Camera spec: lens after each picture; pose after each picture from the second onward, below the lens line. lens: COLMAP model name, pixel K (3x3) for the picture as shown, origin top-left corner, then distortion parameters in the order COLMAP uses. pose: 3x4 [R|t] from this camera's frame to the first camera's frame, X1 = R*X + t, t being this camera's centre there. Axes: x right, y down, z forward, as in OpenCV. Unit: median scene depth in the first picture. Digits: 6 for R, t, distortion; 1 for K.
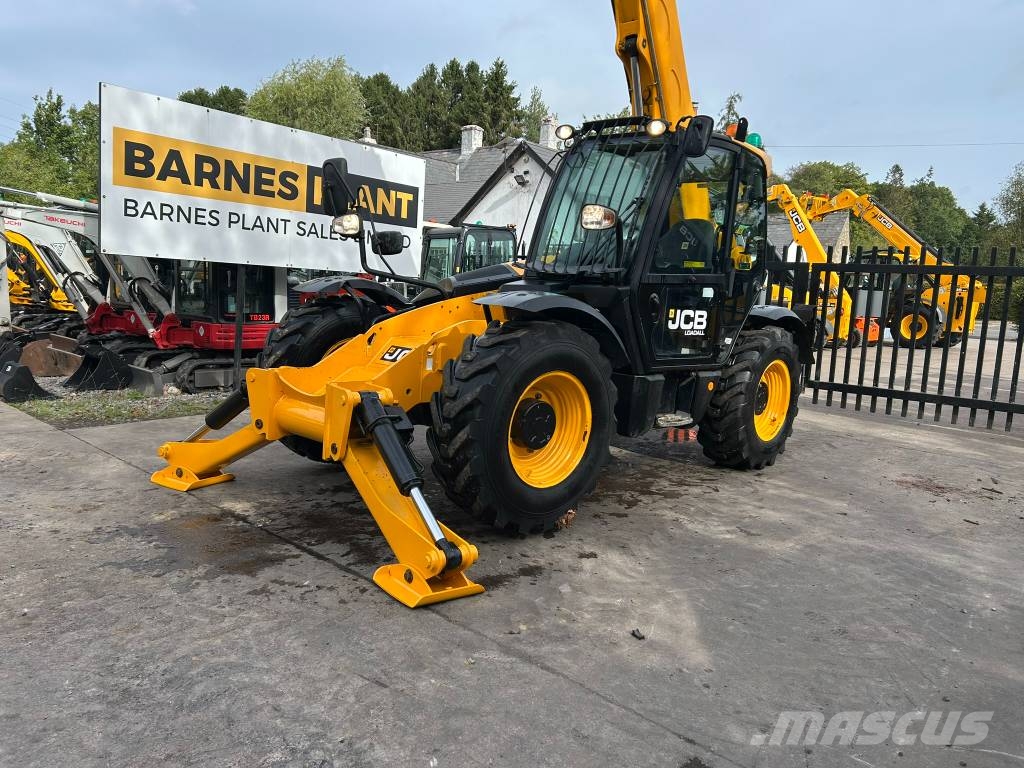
lens RADIAL K [[761.9, 0, 510.7], [0, 761.9, 381.8], [0, 0, 1]] dist [0.064919, -0.075712]
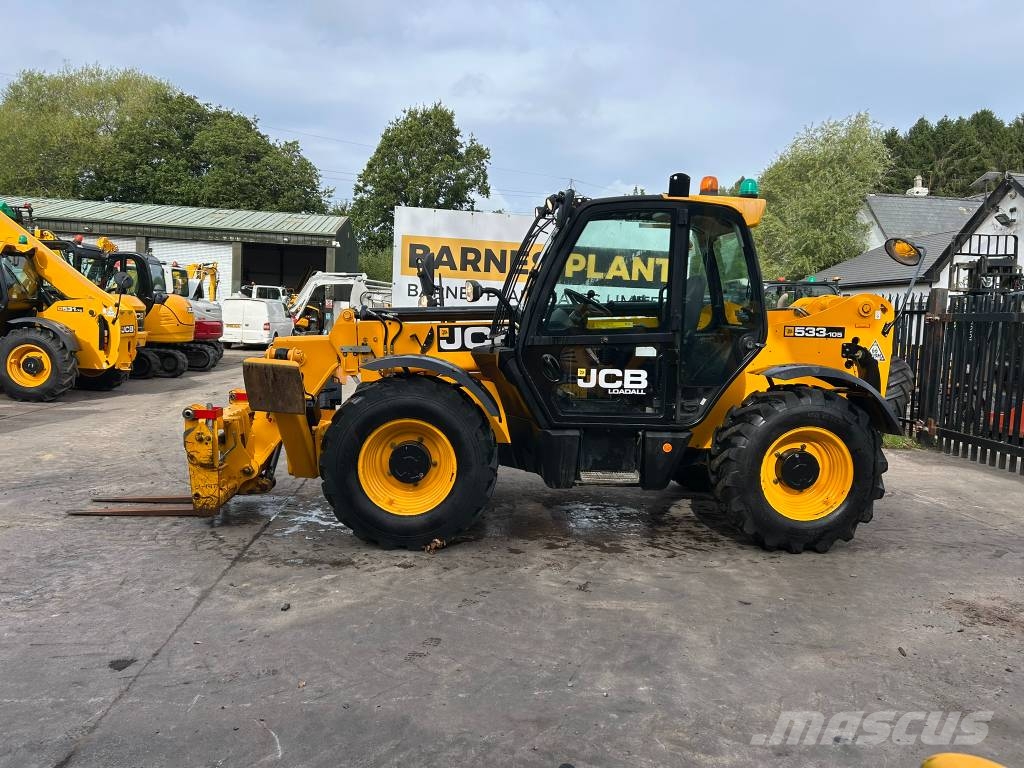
lens RADIAL K [[758.6, 0, 512.0], [0, 758.6, 384.0], [0, 0, 1]] dist [0.076379, -0.089367]
pose [[0.735827, 0.031561, -0.676434, 0.645825], [-0.084388, 0.995400, -0.045355, -0.009611], [0.671891, 0.090457, 0.735106, 0.134852]]
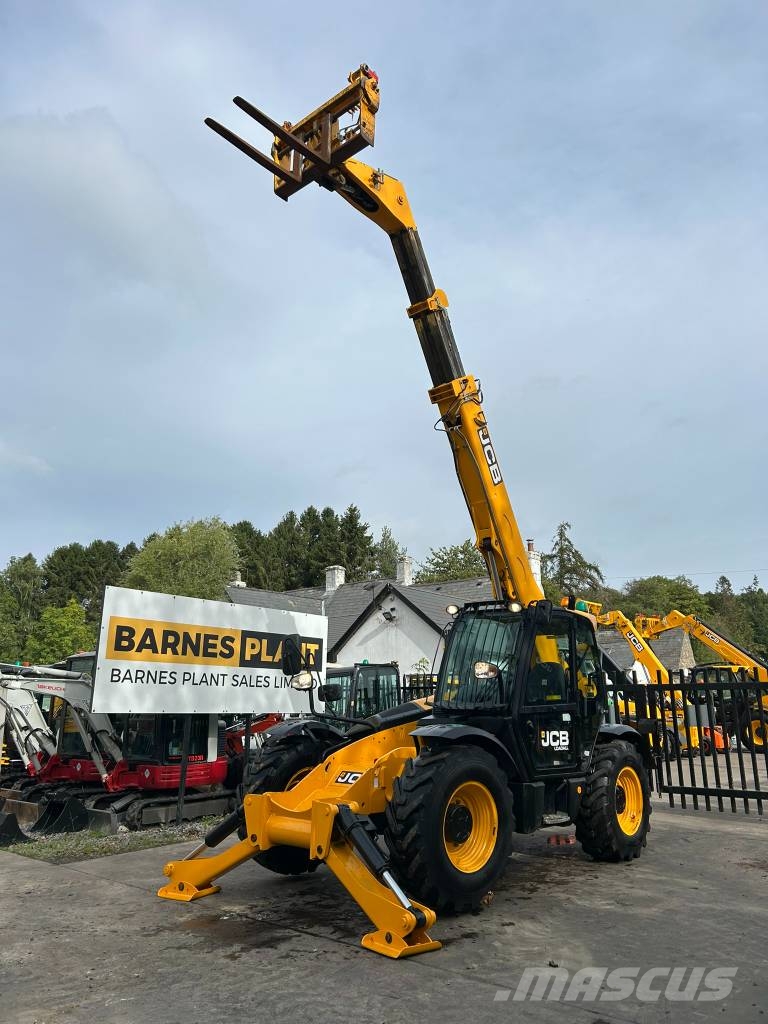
lens RADIAL K [[758.6, 0, 387.7], [0, 758.6, 522.0], [0, 0, 1]] dist [0.076379, -0.089367]
pose [[0.998021, -0.049586, 0.038673, -0.081953], [0.060135, 0.932418, -0.356344, 0.022436], [-0.018390, 0.357965, 0.933554, -0.334725]]
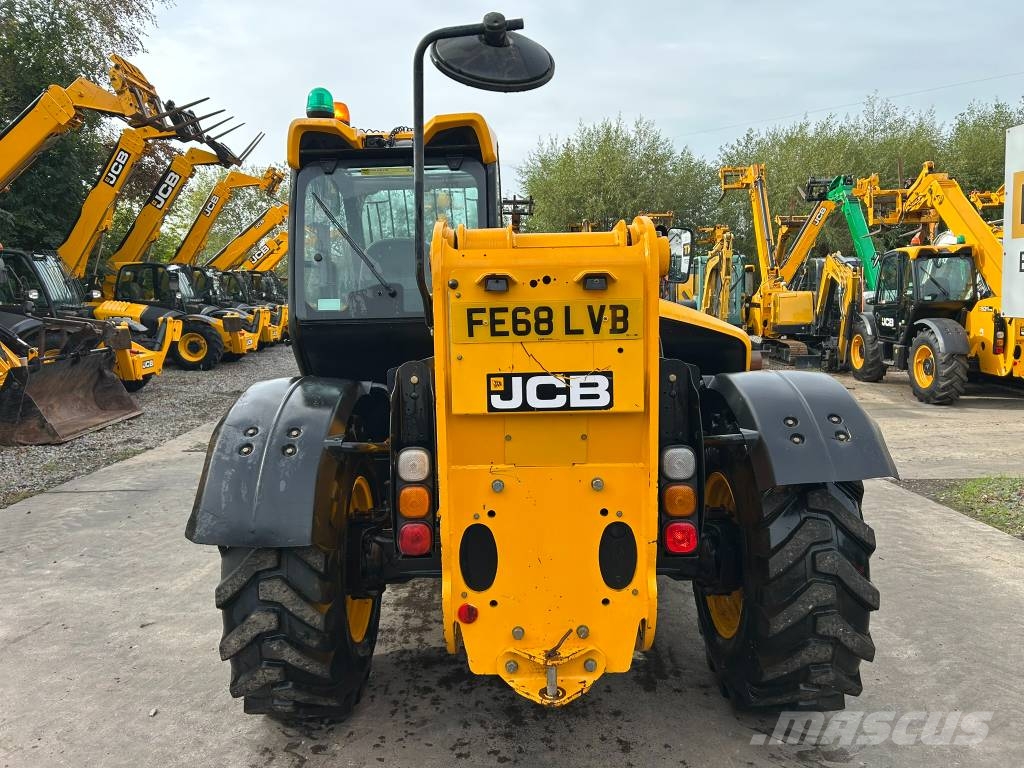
lens RADIAL K [[761.9, 0, 510.7], [0, 761.9, 381.8], [0, 0, 1]] dist [0.064919, -0.075712]
pose [[-0.729334, 0.025398, -0.683686, 0.545627], [-0.115479, 0.980403, 0.159610, -0.185821], [0.674341, 0.195360, -0.712108, 1.390315]]
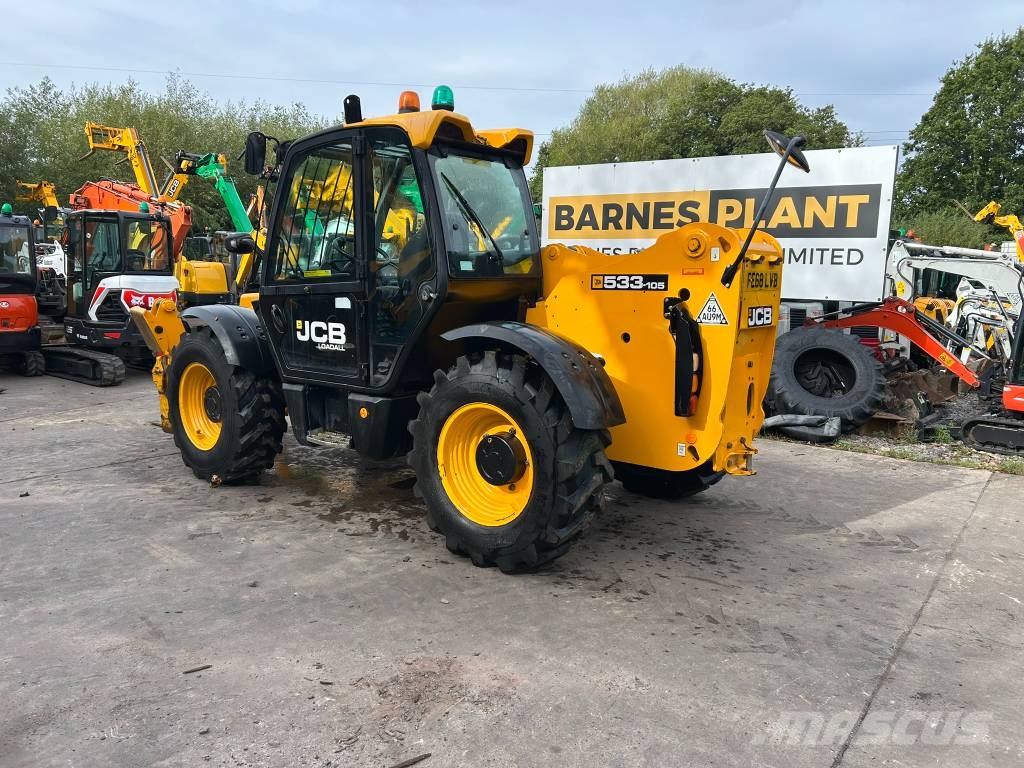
lens RADIAL K [[761.9, 0, 510.7], [0, 761.9, 381.8], [0, 0, 1]] dist [0.064919, -0.075712]
pose [[0.087853, 0.079887, -0.992925, 0.942880], [-0.147361, 0.986854, 0.066360, -0.089506], [0.985173, 0.140488, 0.098470, 0.909482]]
